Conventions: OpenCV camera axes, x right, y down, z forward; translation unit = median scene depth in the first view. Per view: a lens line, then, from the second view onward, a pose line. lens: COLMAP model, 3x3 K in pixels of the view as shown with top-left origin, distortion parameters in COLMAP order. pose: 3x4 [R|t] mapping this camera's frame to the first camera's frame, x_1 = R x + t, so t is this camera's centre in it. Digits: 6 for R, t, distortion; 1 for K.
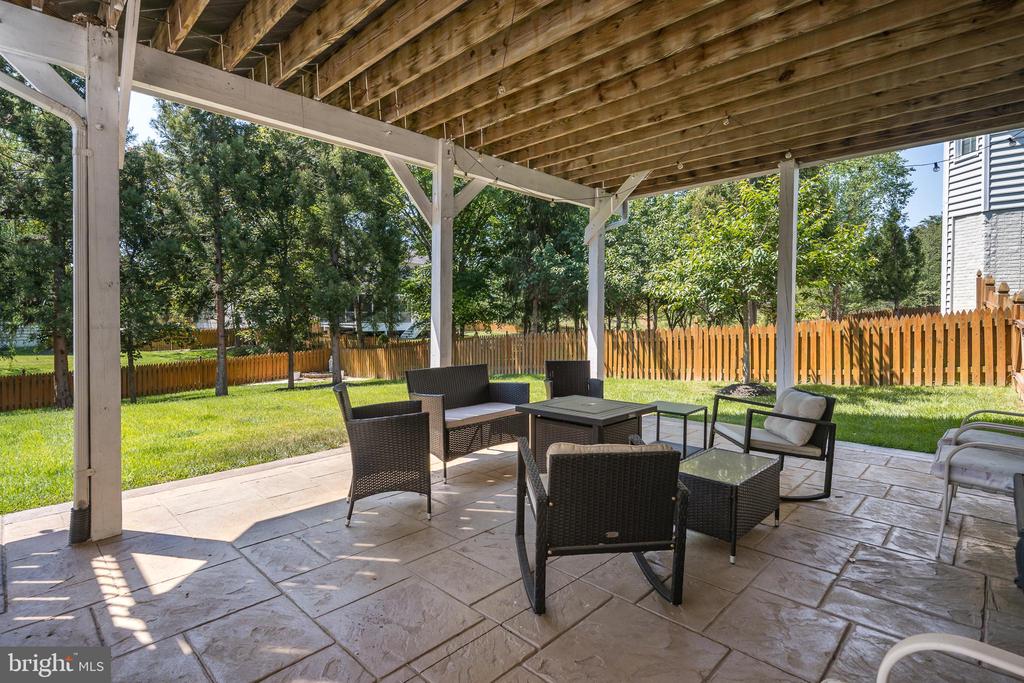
lens RADIAL K [[497.2, 0, 506.2], [0, 497.2, 337.7], [0, 0, 1]] dist [0.003599, -0.000577]
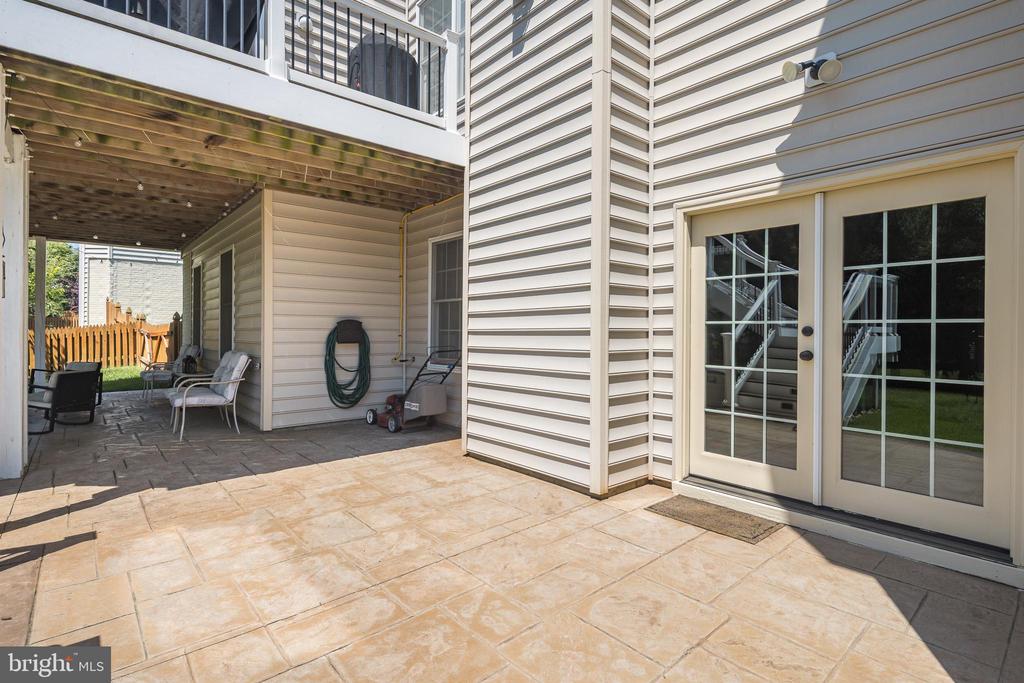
lens RADIAL K [[497.2, 0, 508.8], [0, 497.2, 334.1], [0, 0, 1]] dist [0.003599, -0.000577]
pose [[0.098141, -0.010954, 0.995112, -0.458807], [0.042927, 0.999055, 0.006764, 0.019877], [-0.994246, 0.042053, 0.098518, -0.368936]]
